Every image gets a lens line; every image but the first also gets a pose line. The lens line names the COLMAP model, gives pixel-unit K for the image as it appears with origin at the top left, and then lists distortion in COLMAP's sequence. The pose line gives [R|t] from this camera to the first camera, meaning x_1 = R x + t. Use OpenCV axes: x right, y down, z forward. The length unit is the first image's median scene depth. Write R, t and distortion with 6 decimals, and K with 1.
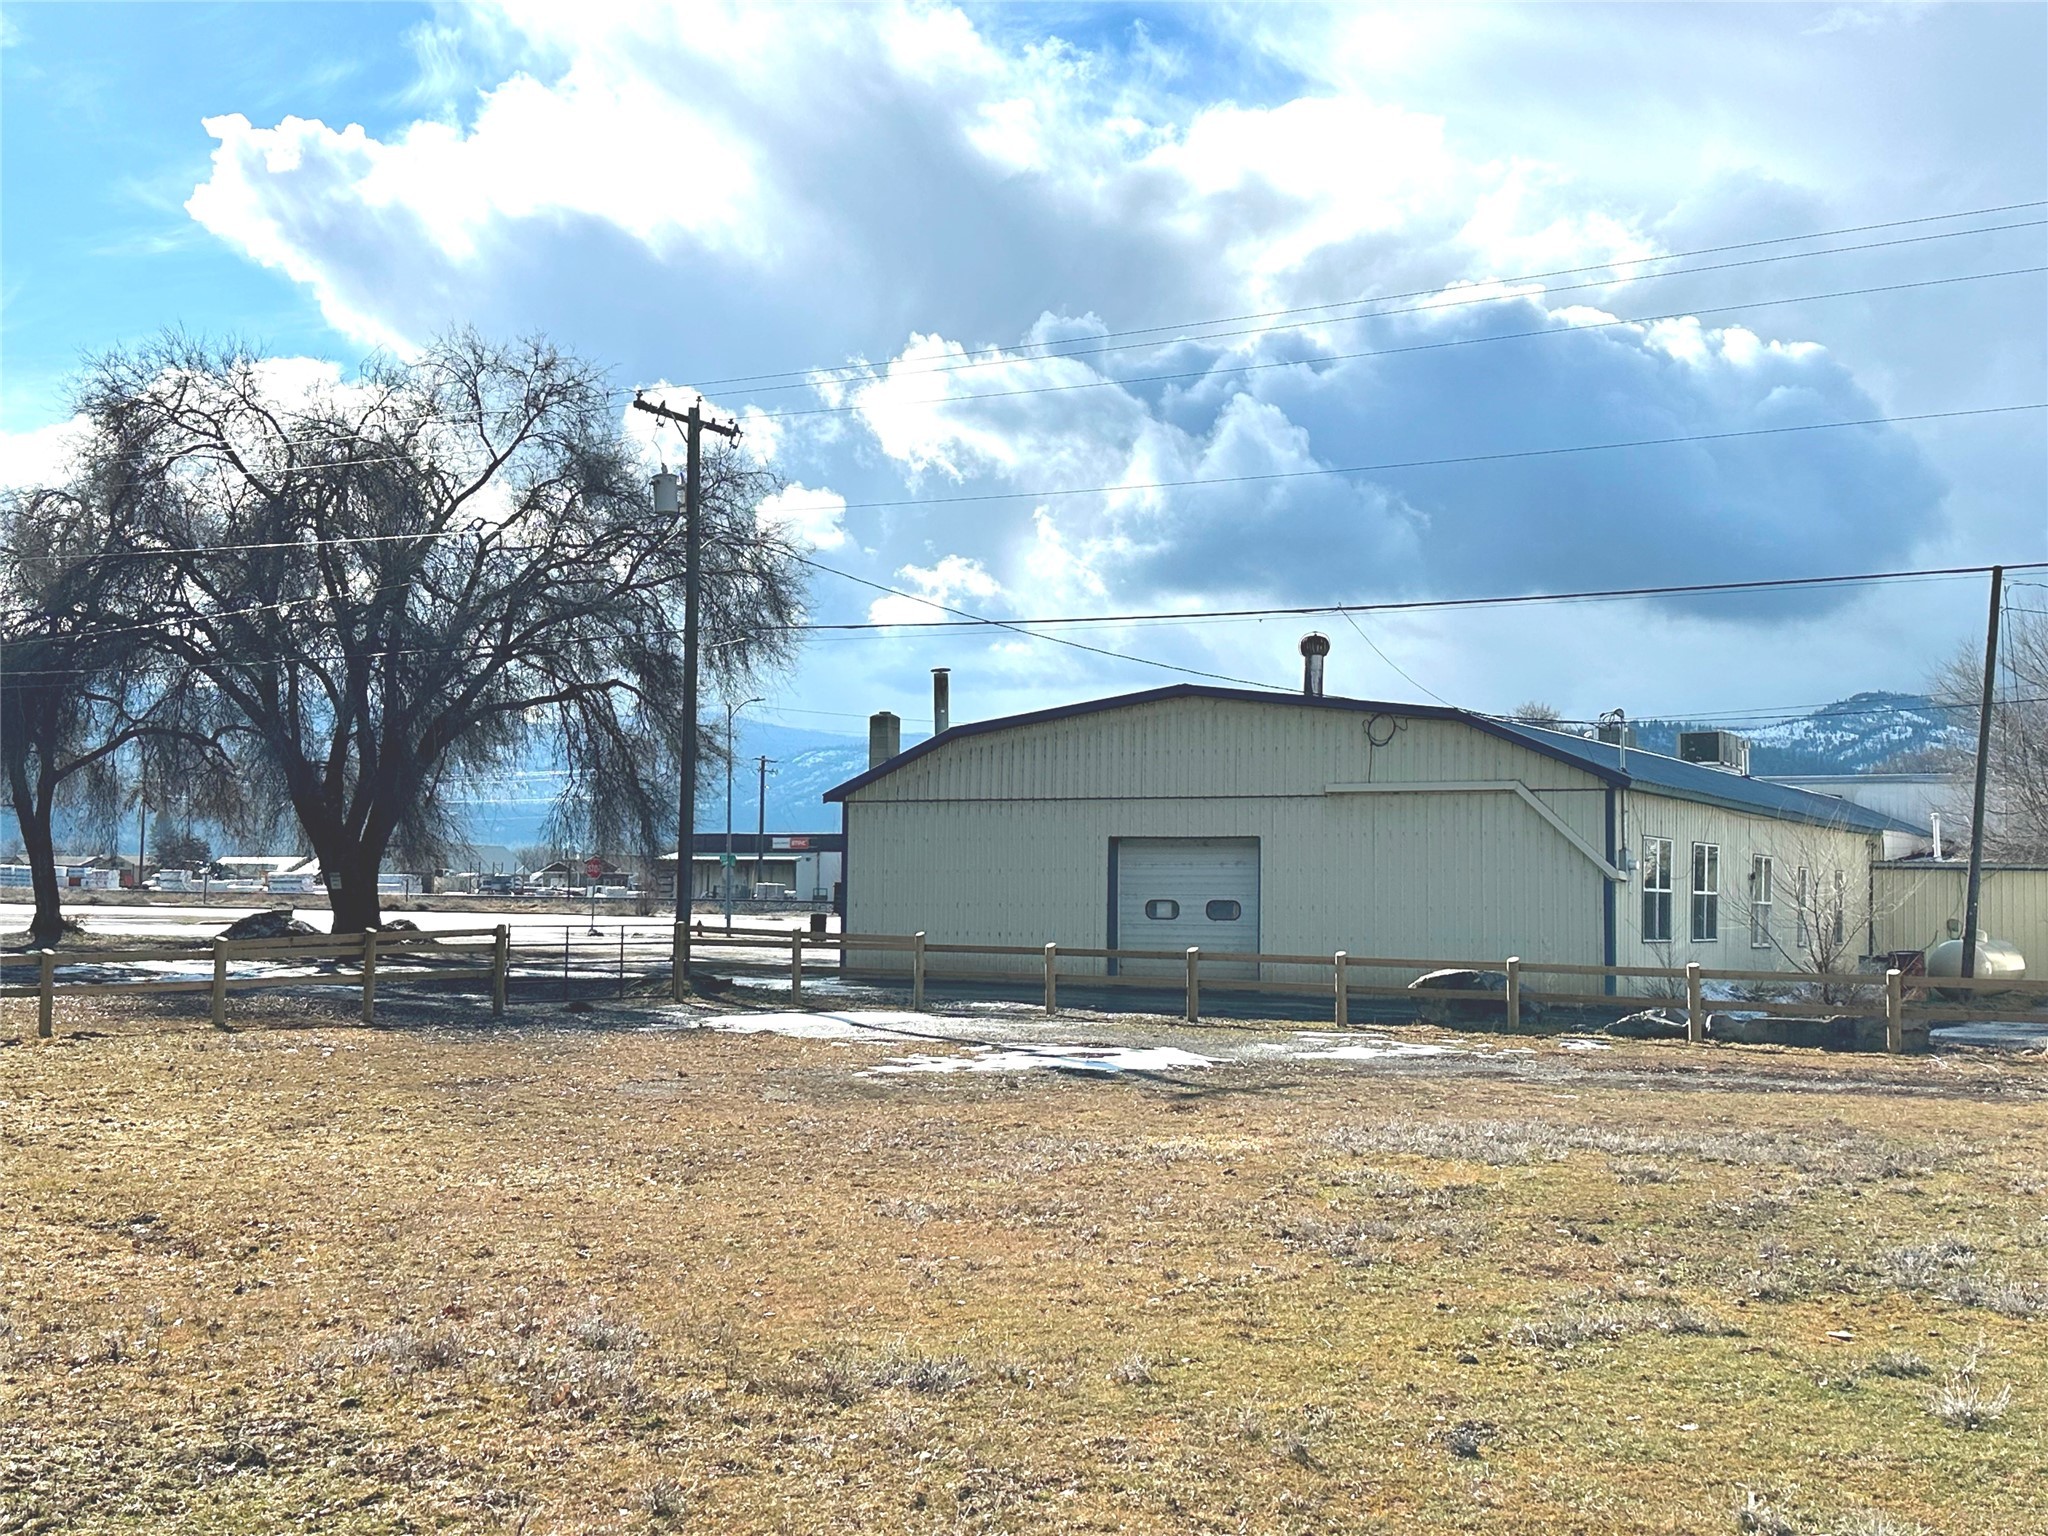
lens RADIAL K [[2234.0, 0, 1009.3], [0, 2234.0, 776.4], [0, 0, 1]] dist [0.086175, 0.000000]
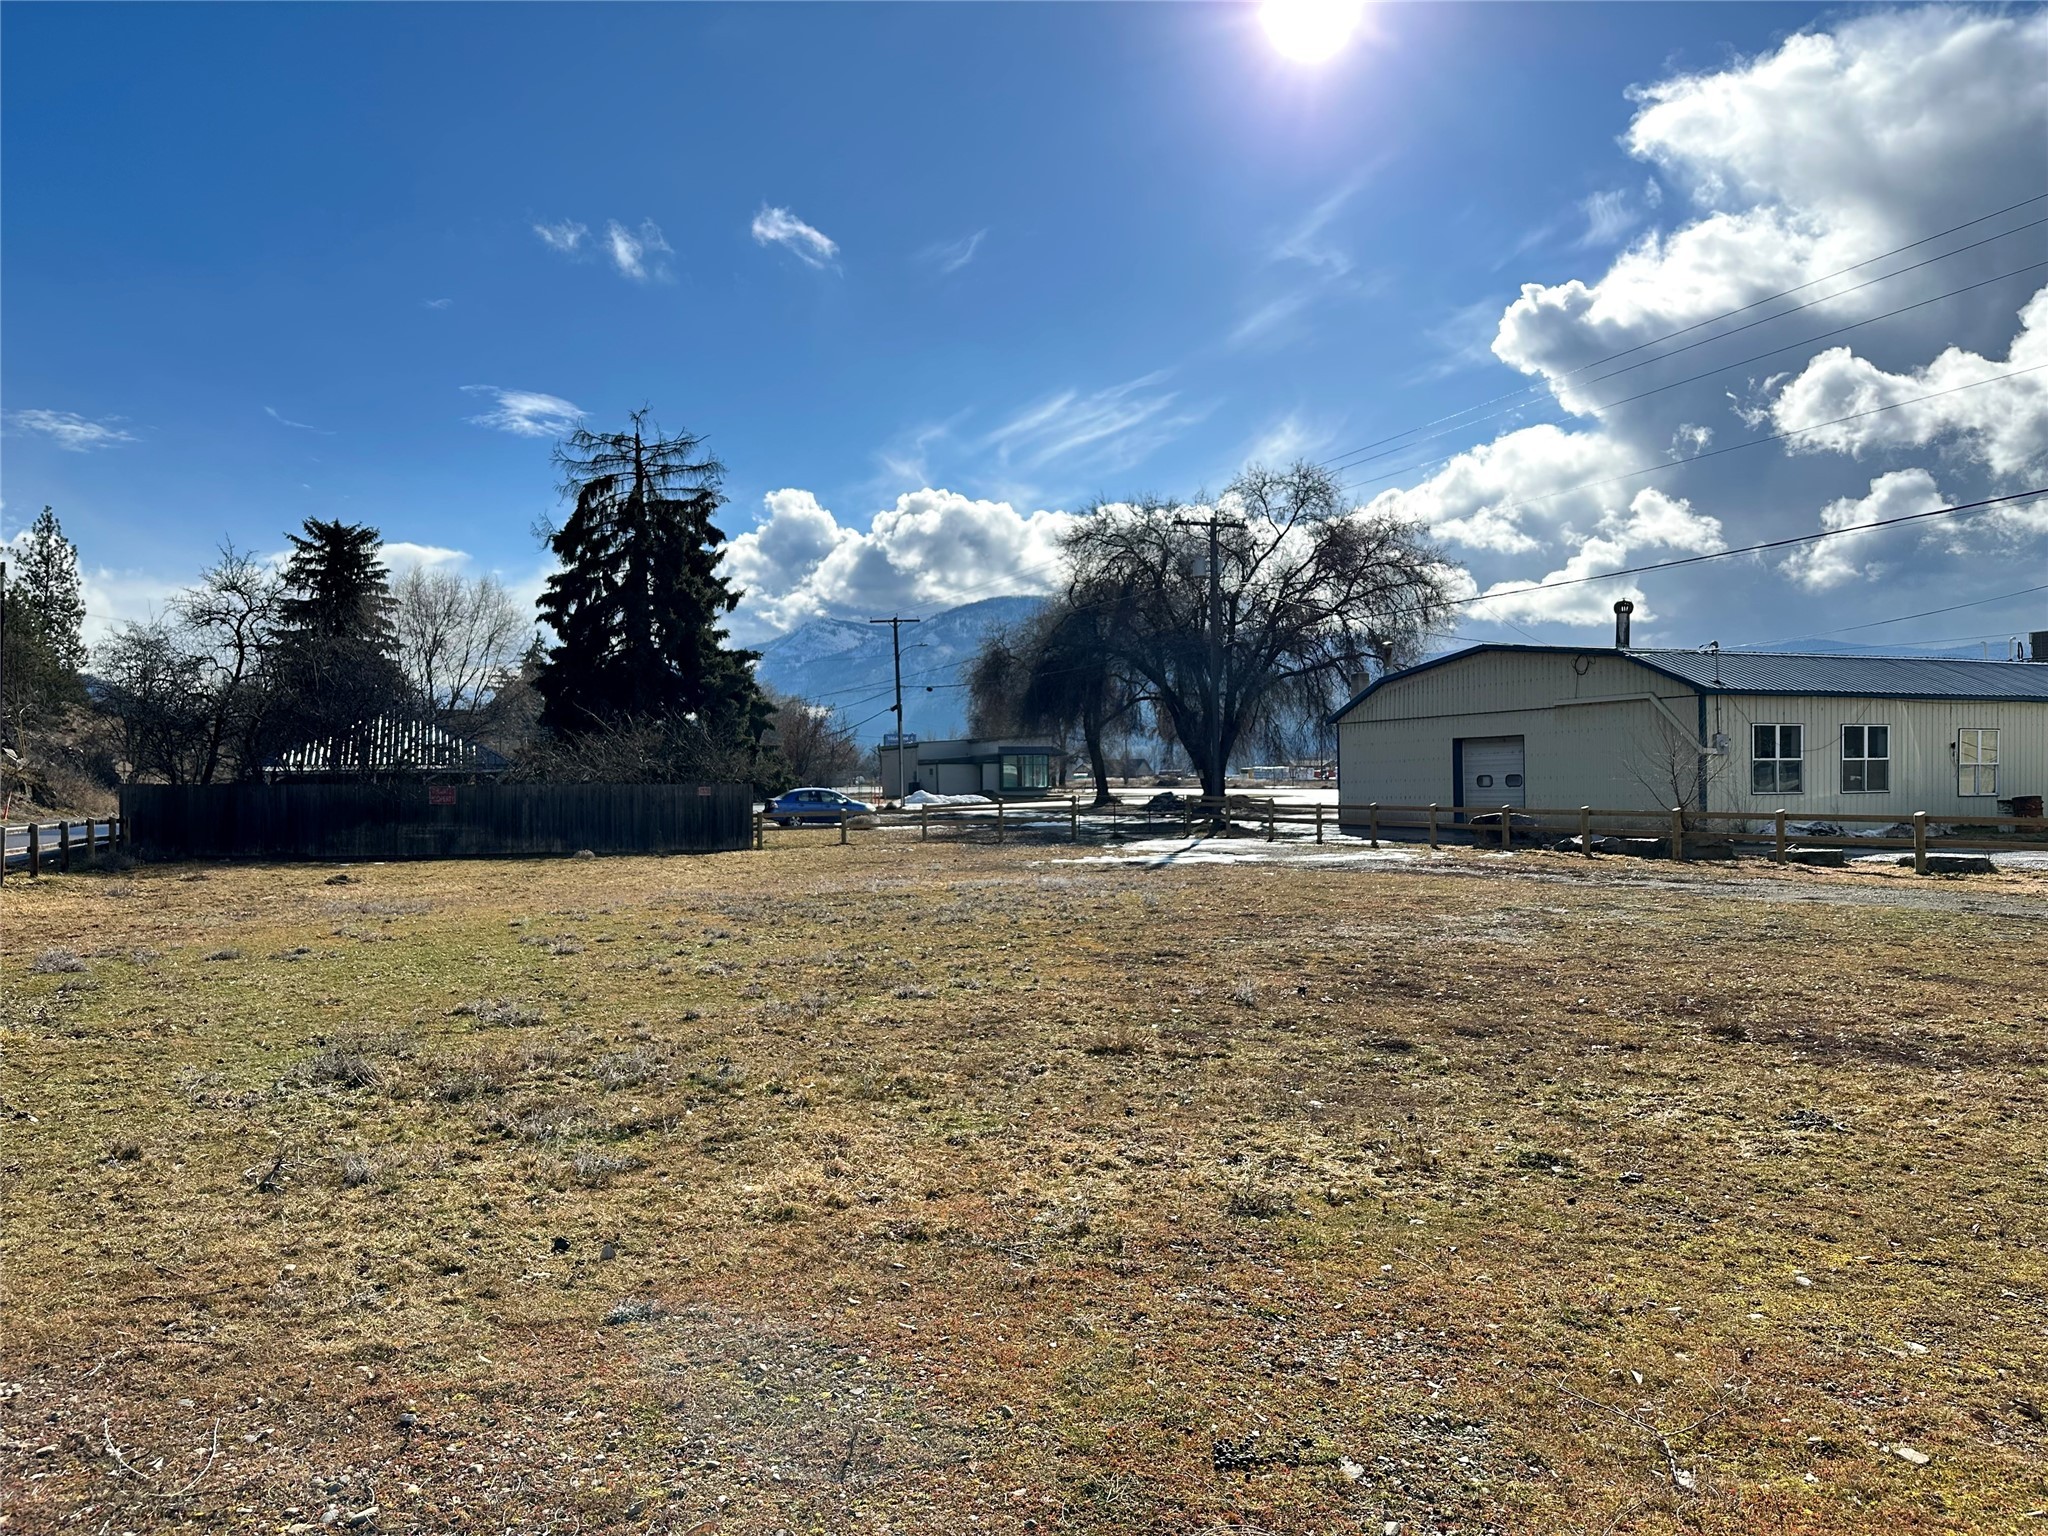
lens RADIAL K [[1547.1, 0, 1022.1], [0, 1547.1, 775.9], [0, 0, 1]] dist [-0.053524, -0.006854]
pose [[0.751348, -0.023070, -0.659503, 0.625497], [0.056322, 0.997984, 0.029255, 0.003834], [0.657498, -0.059125, 0.751132, -0.086100]]
